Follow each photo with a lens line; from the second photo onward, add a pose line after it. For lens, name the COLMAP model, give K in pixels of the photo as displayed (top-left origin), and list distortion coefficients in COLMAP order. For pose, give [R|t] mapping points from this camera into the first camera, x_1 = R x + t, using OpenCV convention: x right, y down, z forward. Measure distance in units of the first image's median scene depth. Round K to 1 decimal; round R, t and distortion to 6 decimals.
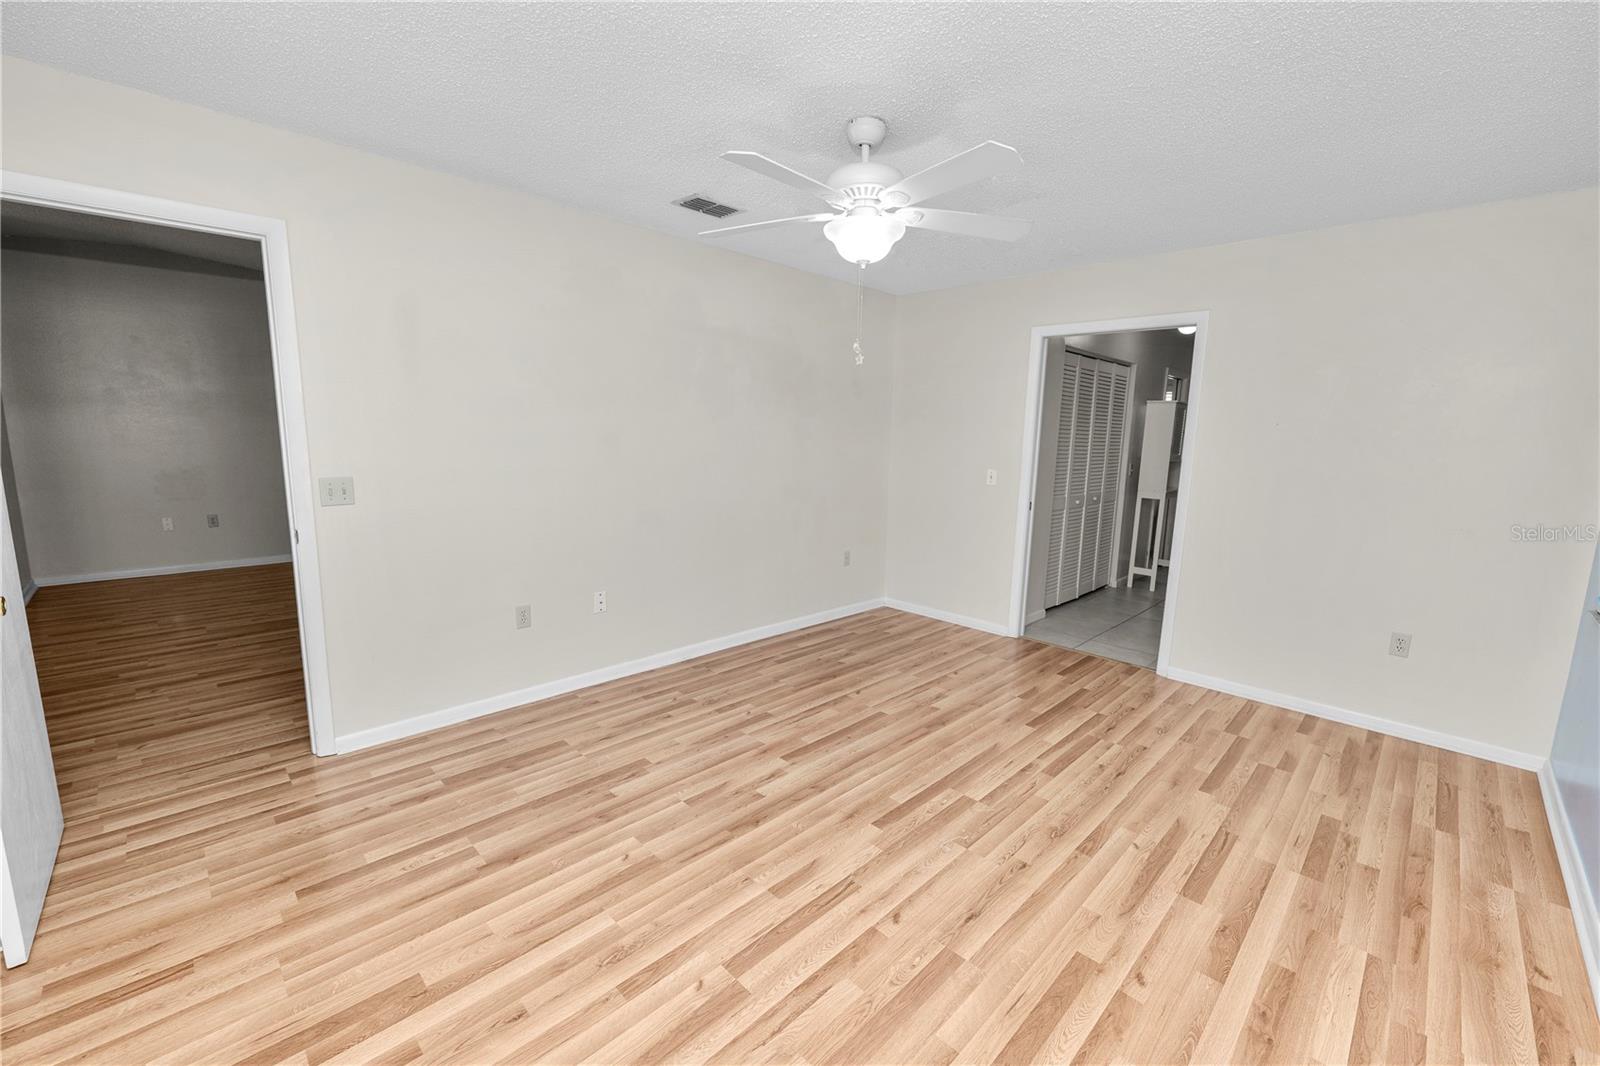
lens RADIAL K [[651.9, 0, 795.0], [0, 651.9, 534.4], [0, 0, 1]] dist [-0.013842, 0.001572]
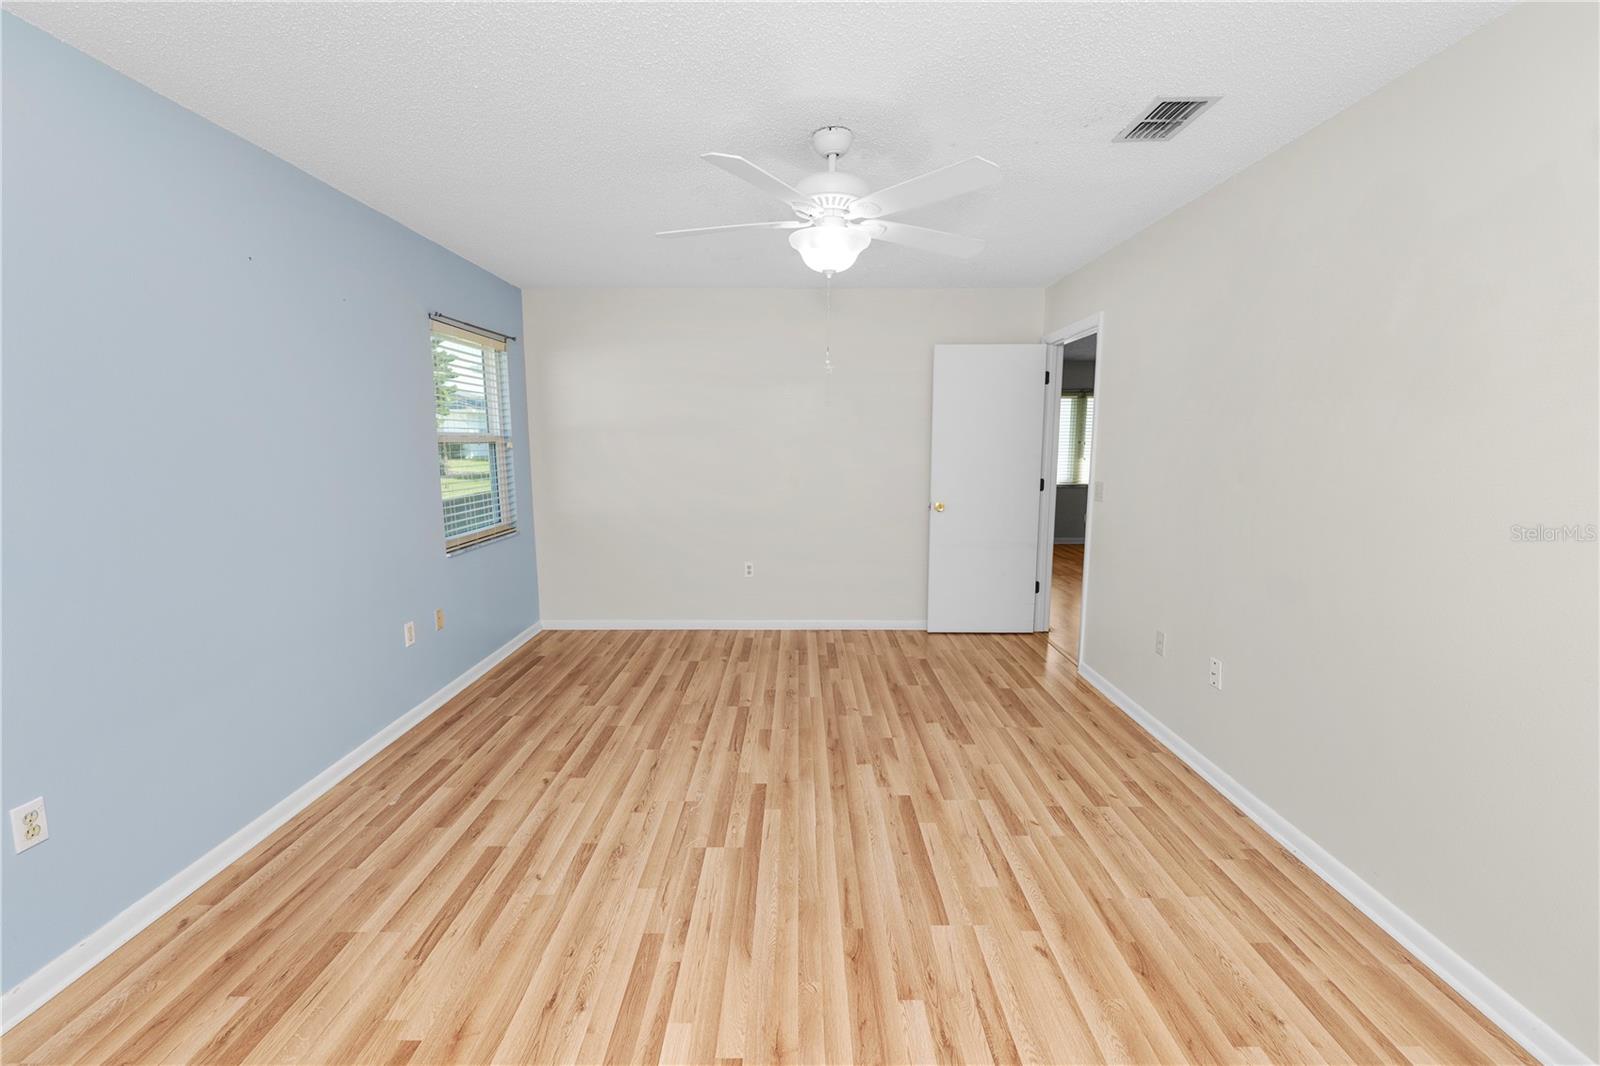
lens RADIAL K [[651.9, 0, 797.0], [0, 651.9, 527.5], [0, 0, 1]] dist [-0.013842, 0.001572]
pose [[-0.704889, 0.071901, -0.705664, 0.778338], [-0.128105, 0.965585, 0.226350, -0.231507], [0.697653, 0.249951, -0.671420, 1.545137]]
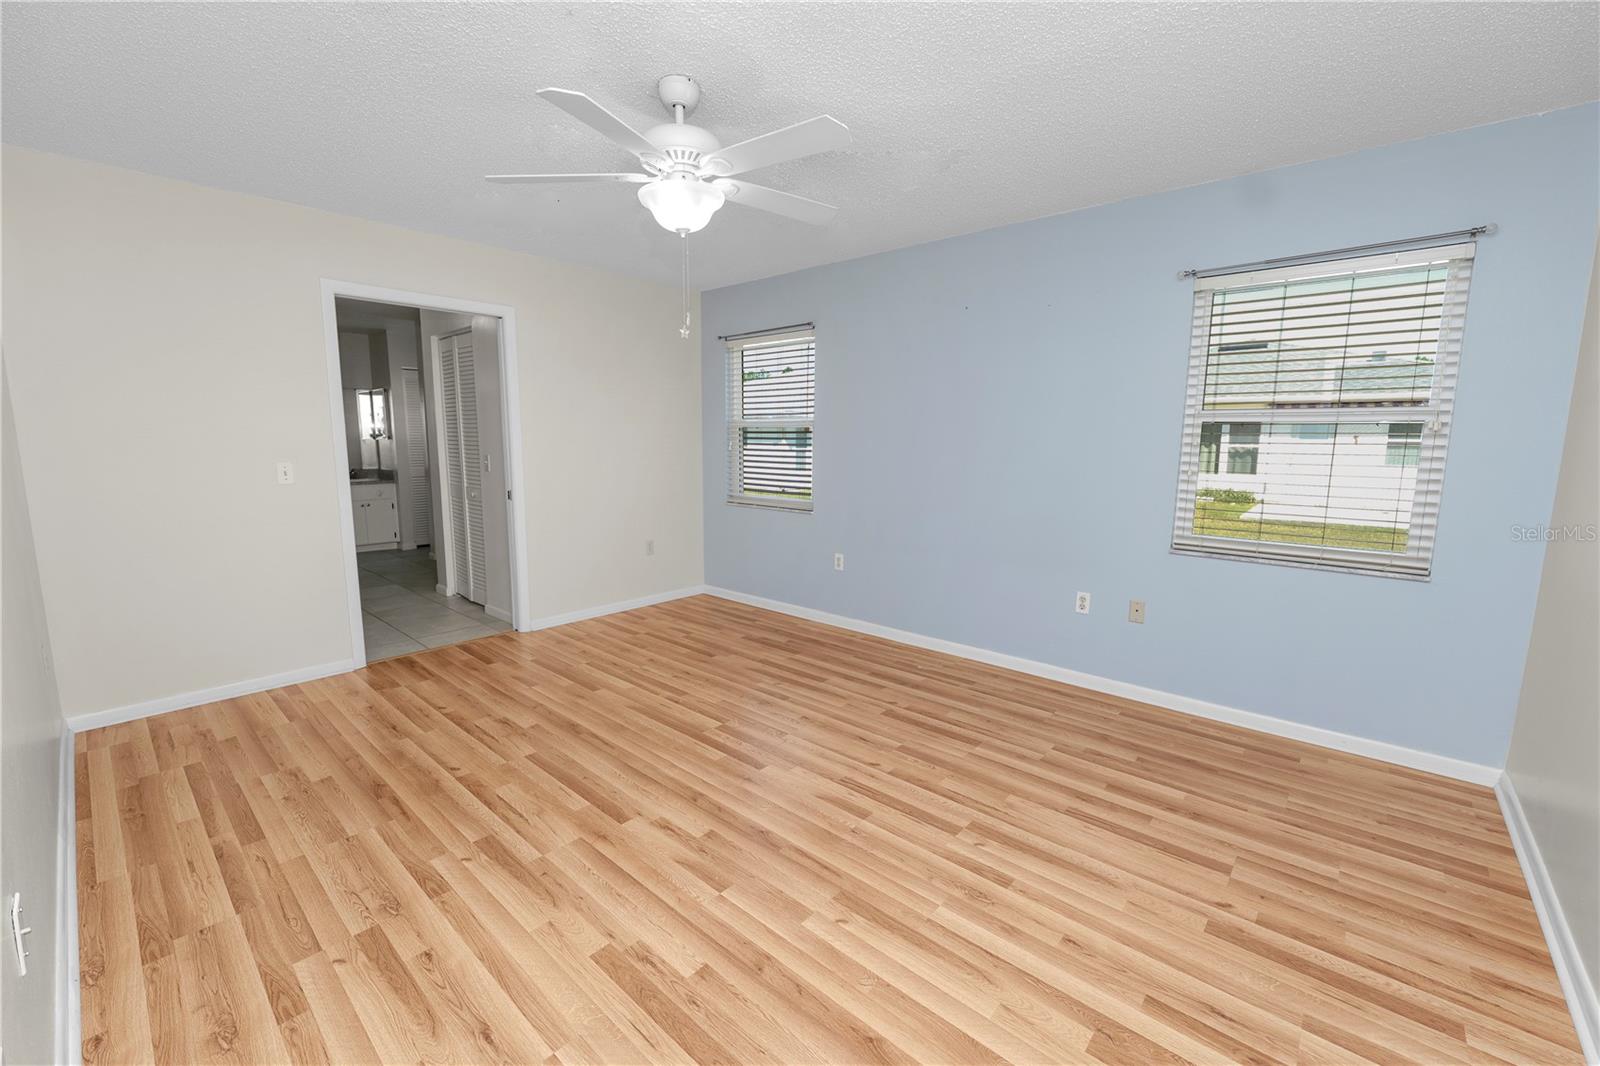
lens RADIAL K [[651.9, 0, 800.7], [0, 651.9, 529.8], [0, 0, 1]] dist [-0.013842, 0.001572]
pose [[-0.067501, -0.163492, 0.984233, -0.821188], [0.148493, 0.973849, 0.171951, -0.115469], [-0.986607, 0.157758, -0.041459, 0.835015]]
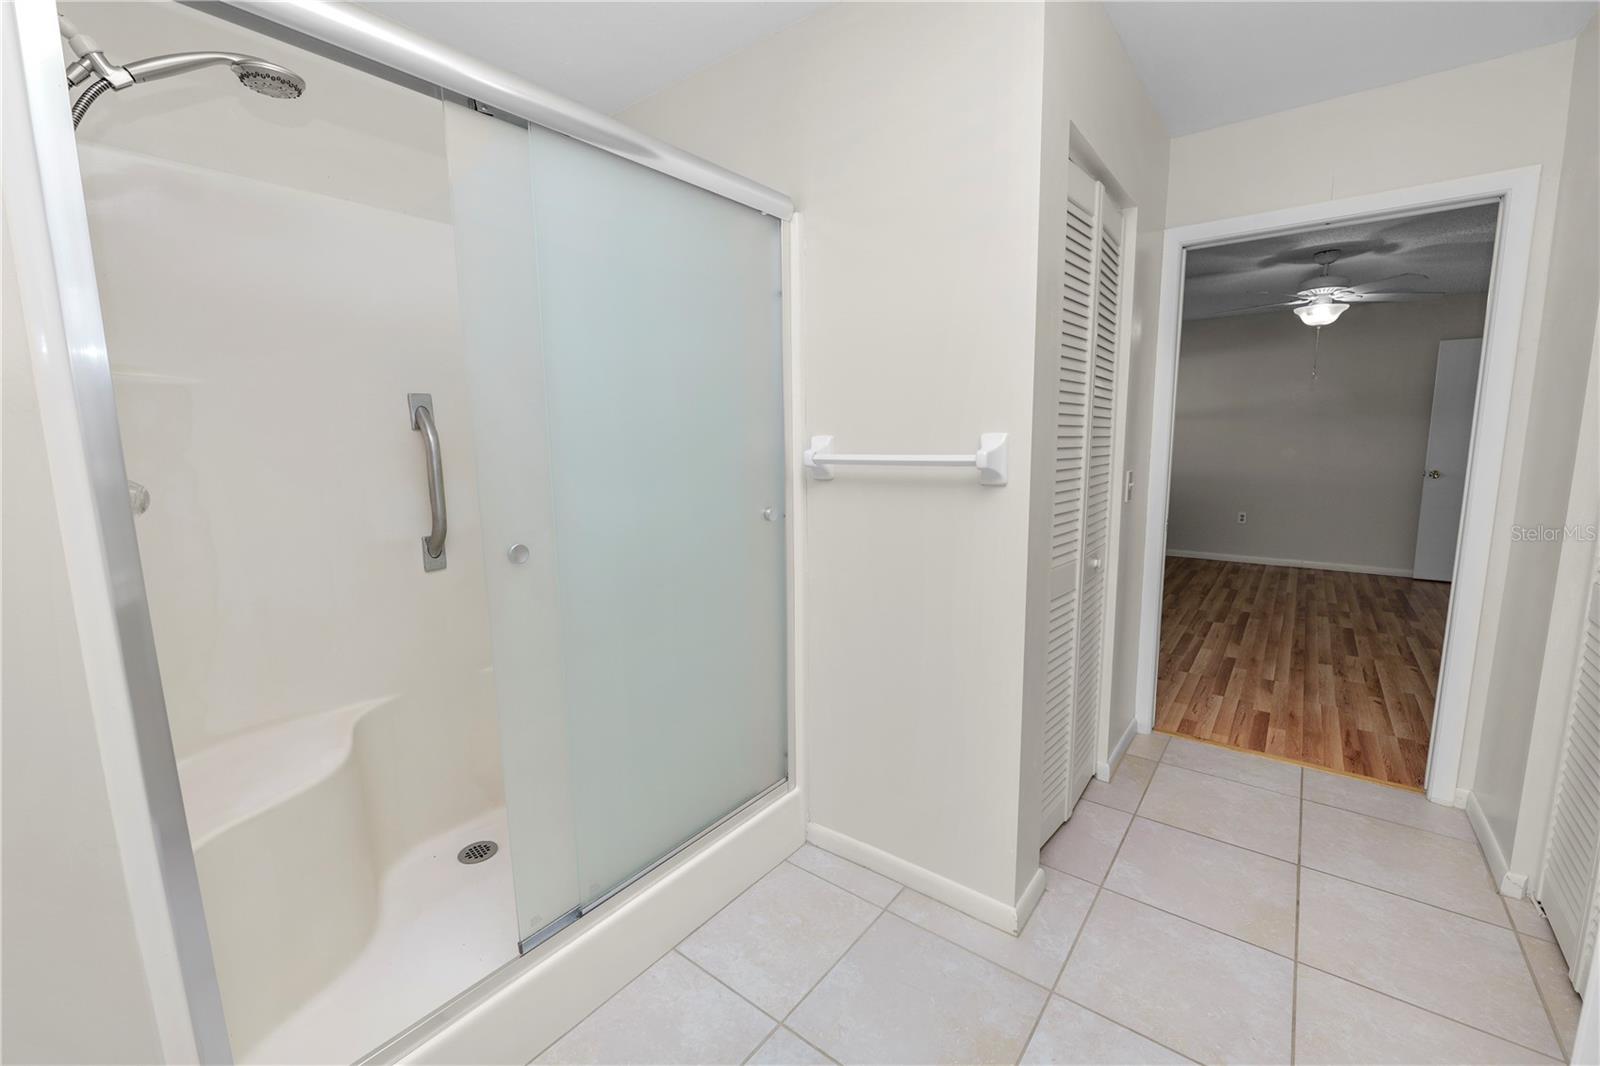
lens RADIAL K [[651.9, 0, 801.5], [0, 651.9, 532.1], [0, 0, 1]] dist [-0.013842, 0.001572]
pose [[-0.991348, 0.006971, -0.131078, 1.607918], [-0.032180, 0.955208, 0.294180, -0.309698], [0.127258, 0.295853, -0.946719, 2.423534]]
